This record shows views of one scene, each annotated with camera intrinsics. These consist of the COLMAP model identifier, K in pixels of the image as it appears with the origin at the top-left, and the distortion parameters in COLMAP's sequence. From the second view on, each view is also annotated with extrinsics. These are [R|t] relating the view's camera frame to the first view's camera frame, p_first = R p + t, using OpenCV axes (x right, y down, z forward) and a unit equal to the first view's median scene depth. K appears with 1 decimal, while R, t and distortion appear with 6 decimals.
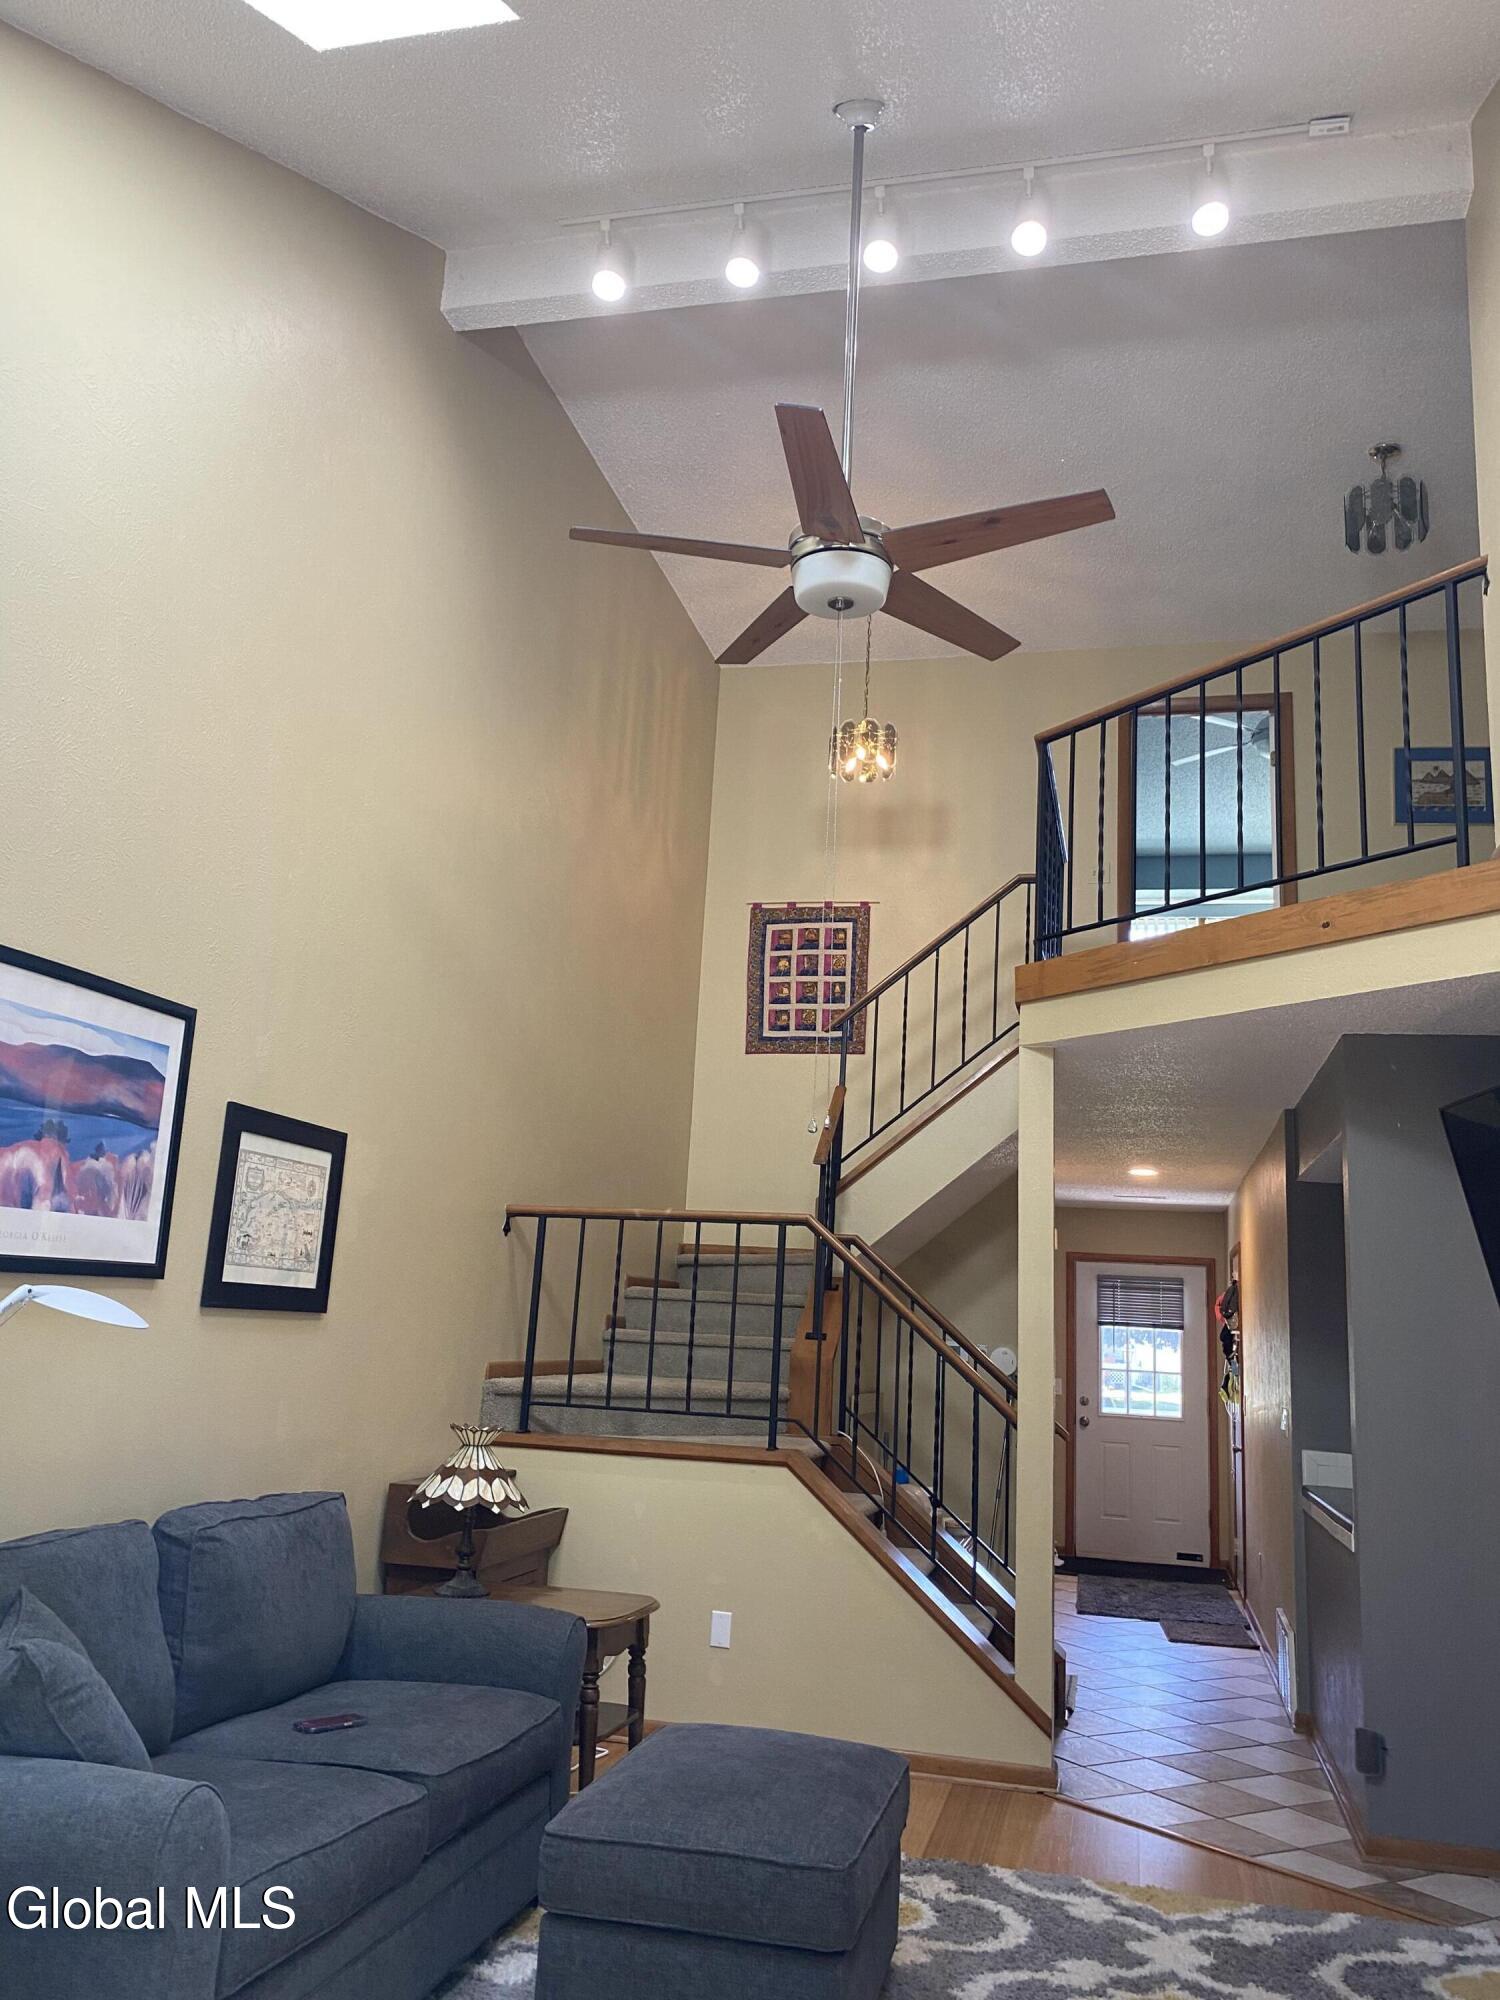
lens RADIAL K [[1517.6, 0, 756.8], [0, 1517.6, 983.6], [0, 0, 1]] dist [0.047072, -0.057382]
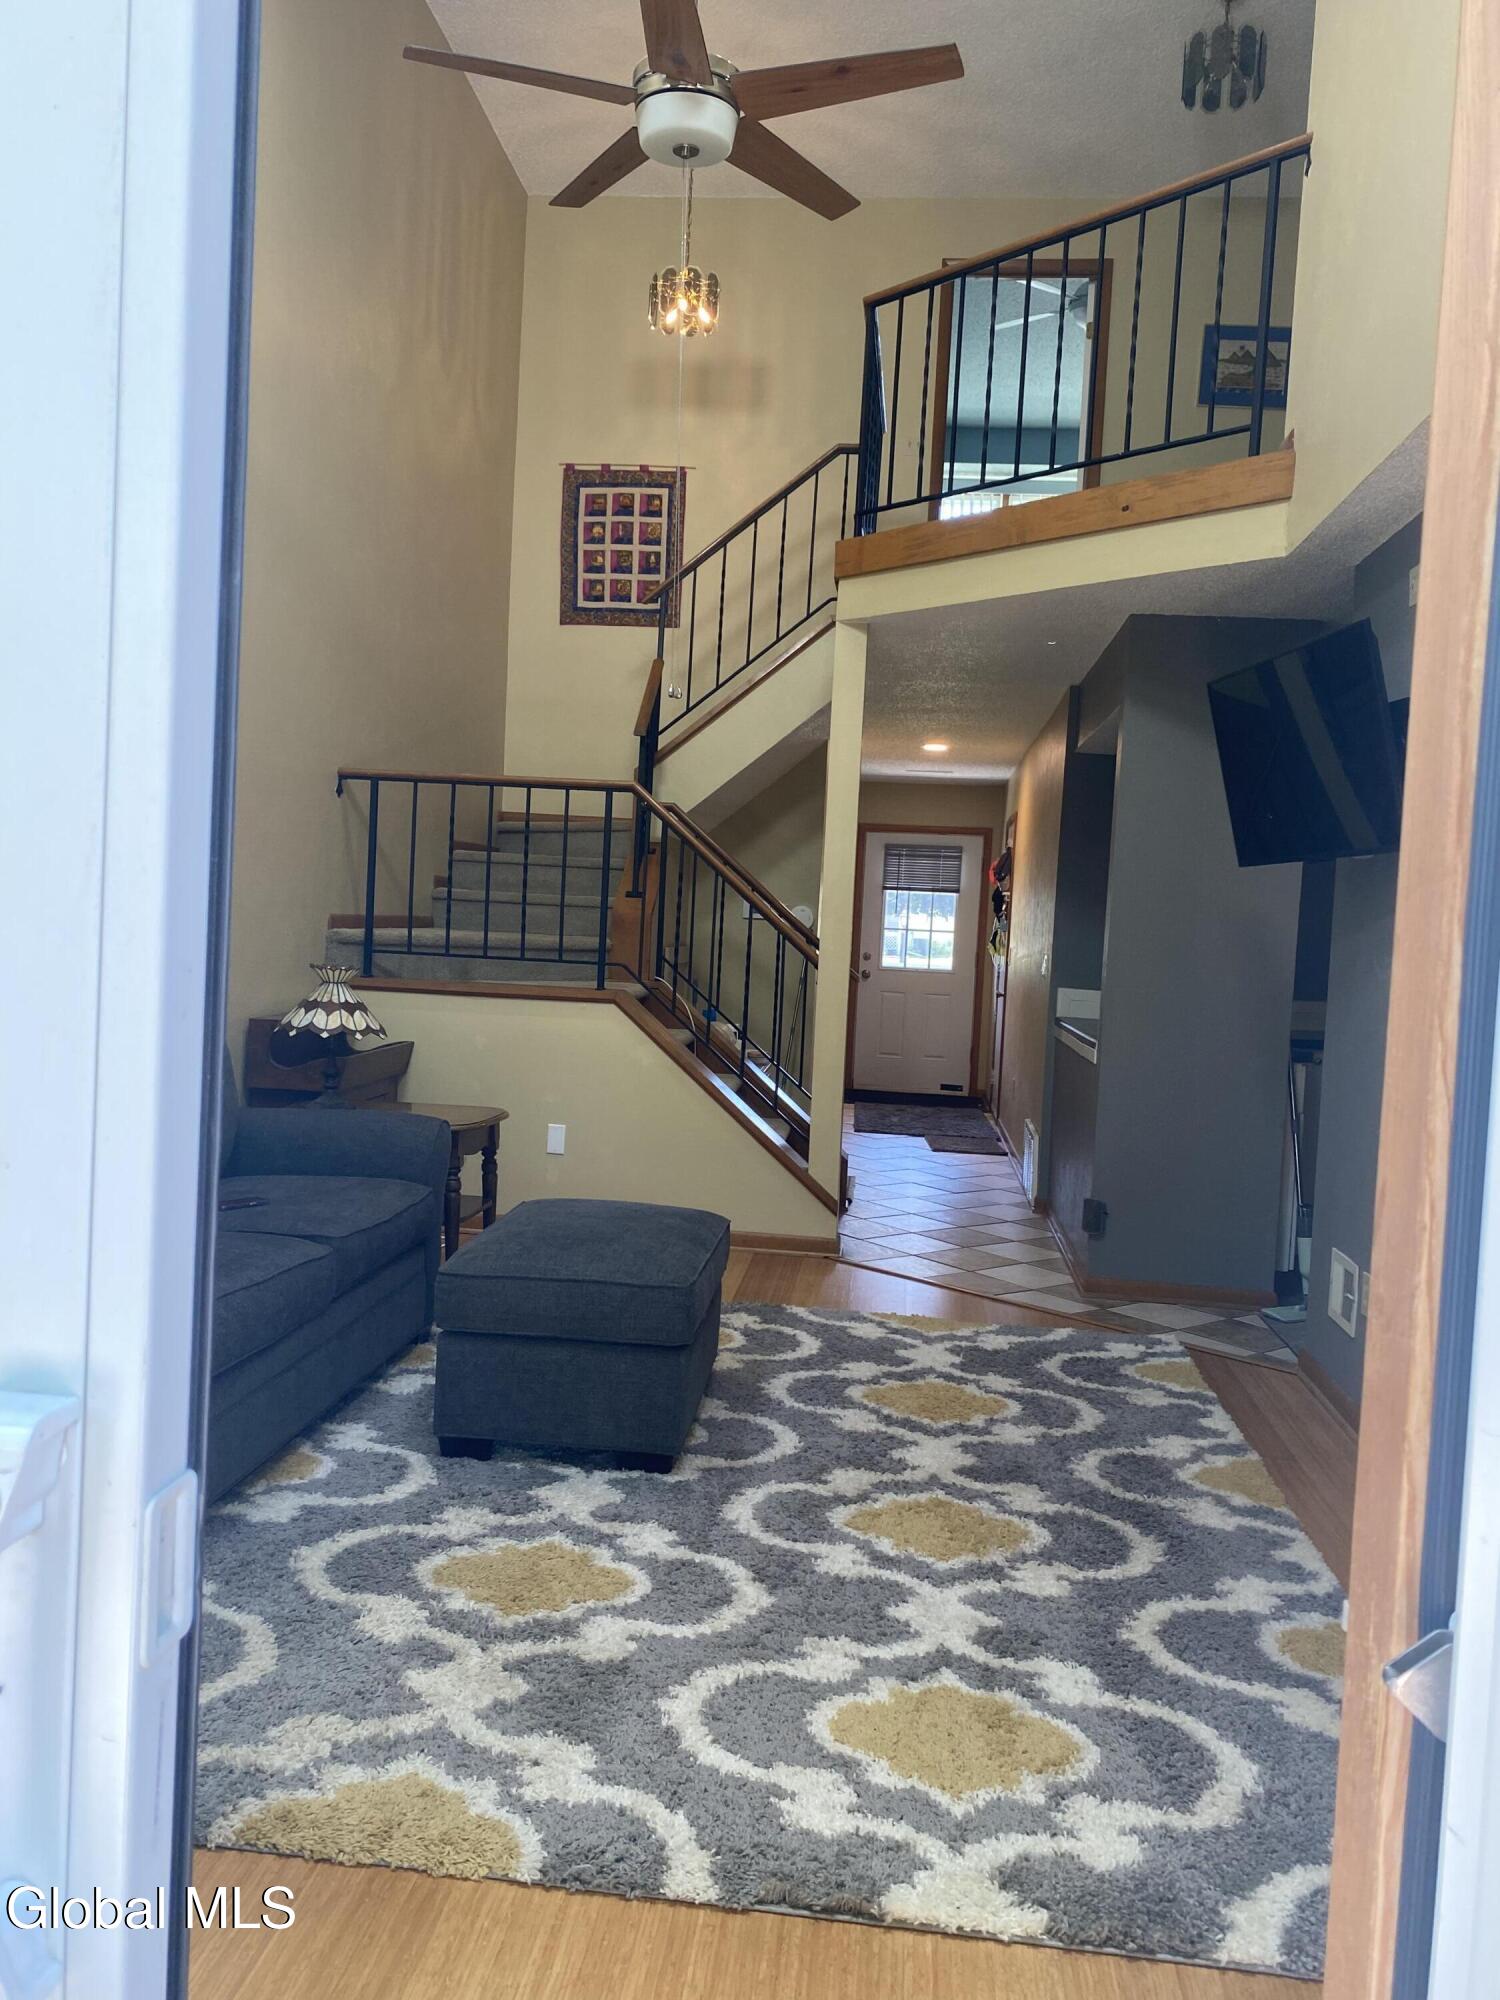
lens RADIAL K [[1517.6, 0, 741.5], [0, 1517.6, 978.7], [0, 0, 1]] dist [0.047072, -0.057382]
pose [[0.991886, -0.007525, 0.126911, -0.028059], [-0.027089, 0.962814, 0.268804, -0.001580], [-0.124214, -0.270060, 0.954798, -0.066538]]
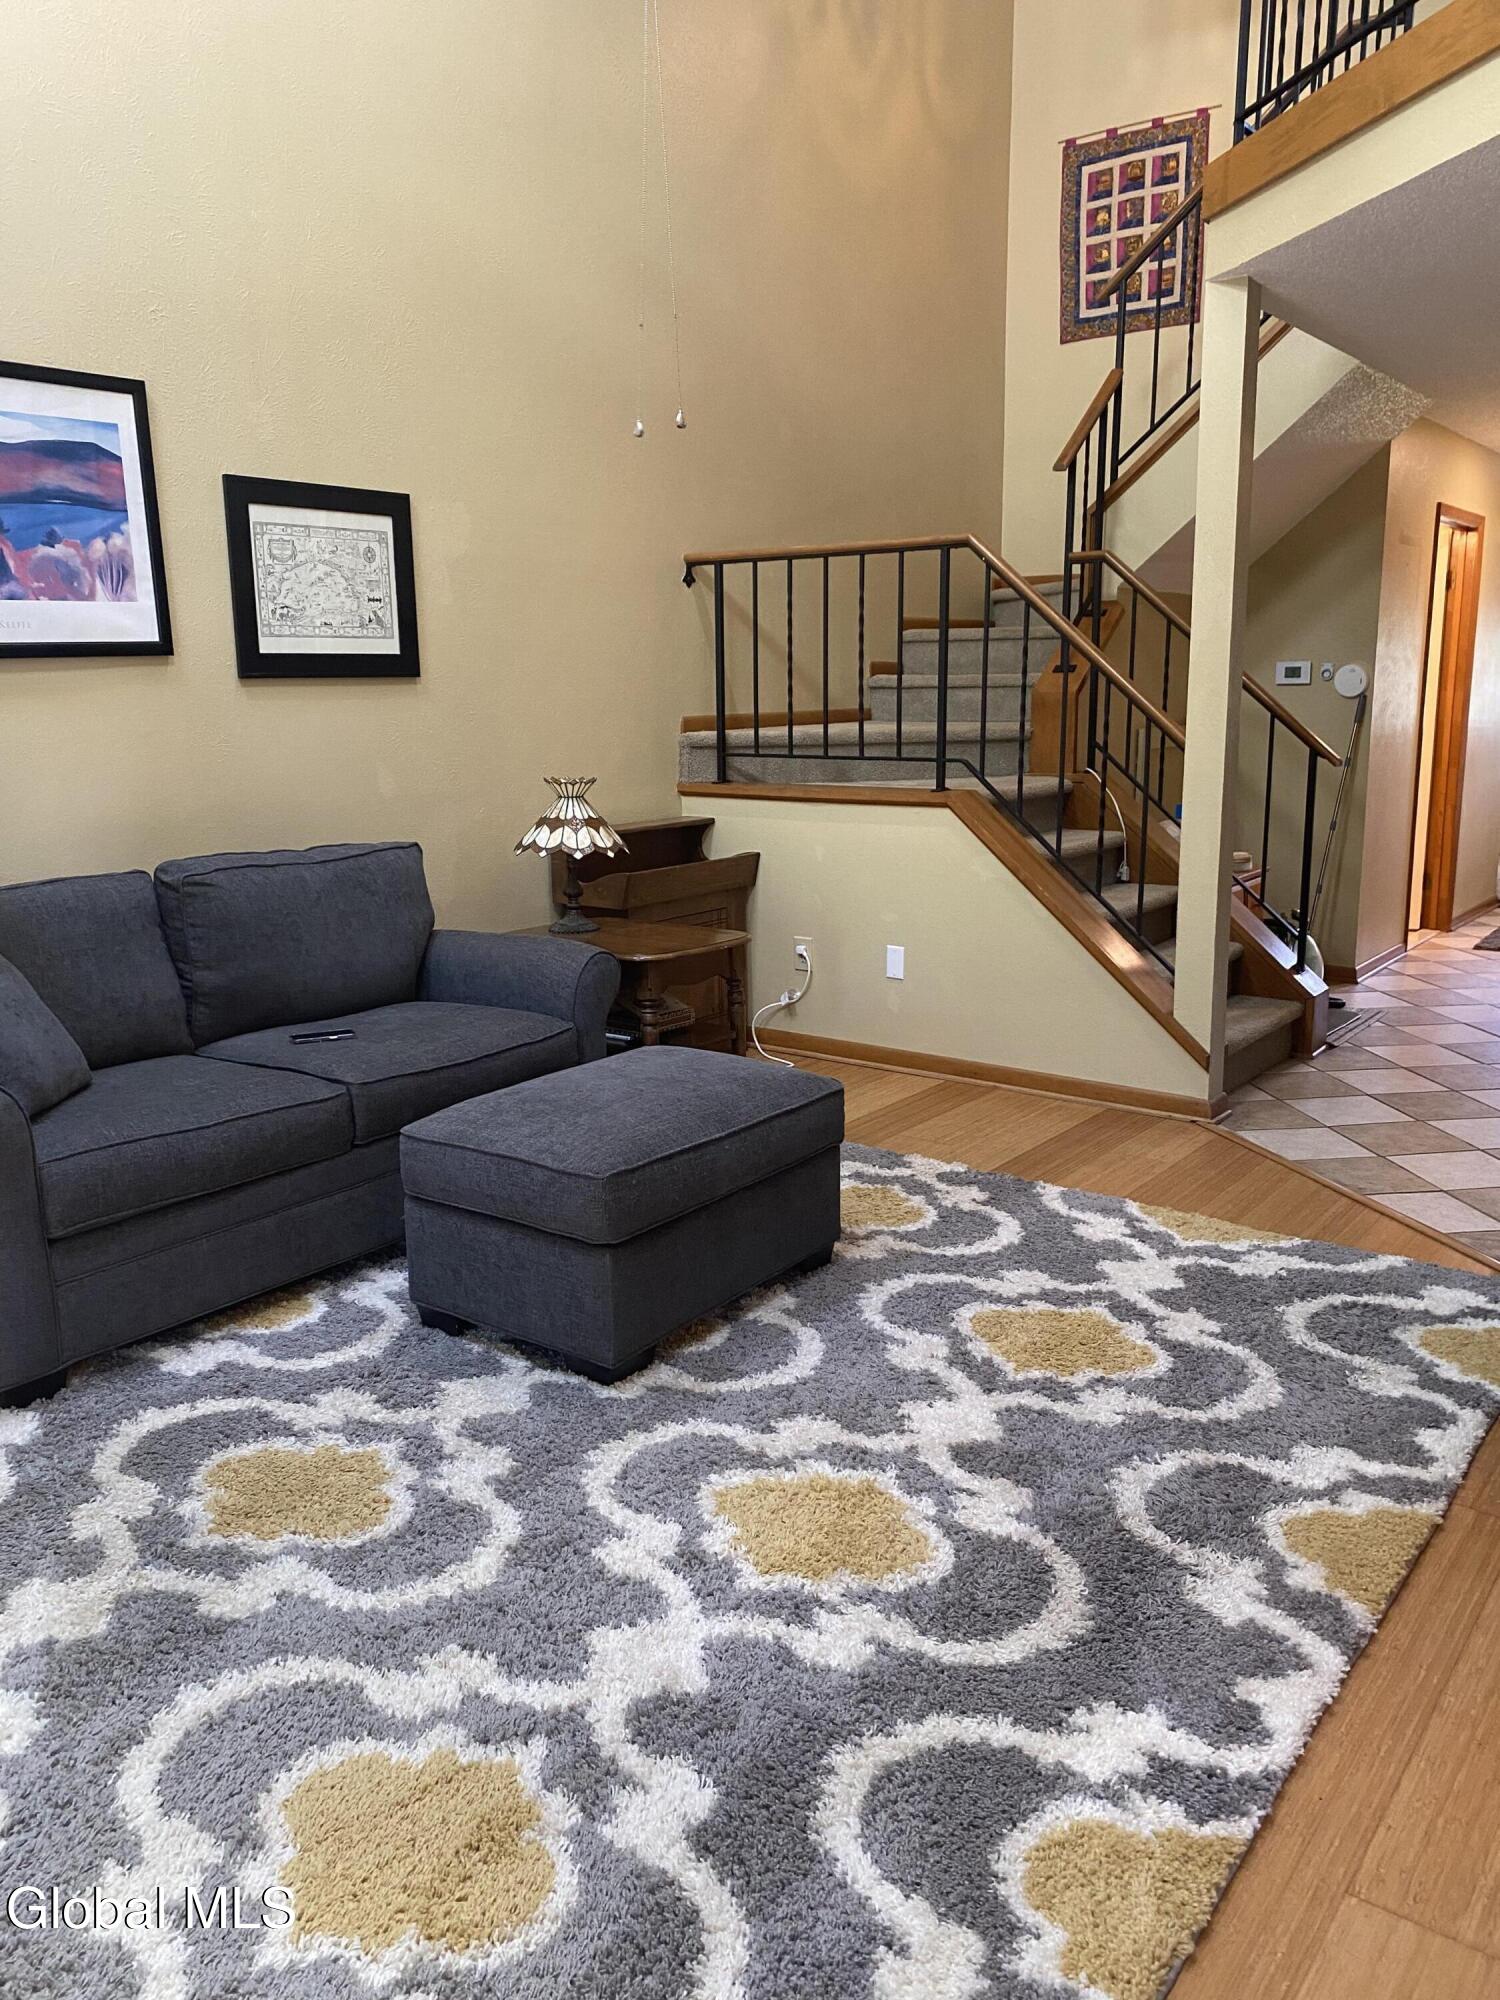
lens RADIAL K [[1517.6, 0, 754.8], [0, 1517.6, 987.0], [0, 0, 1]] dist [0.047072, -0.057382]
pose [[0.916880, 0.017206, -0.398792, 0.287115], [0.146934, 0.914372, 0.377272, 0.043654], [0.371135, -0.404510, 0.835841, 0.116702]]
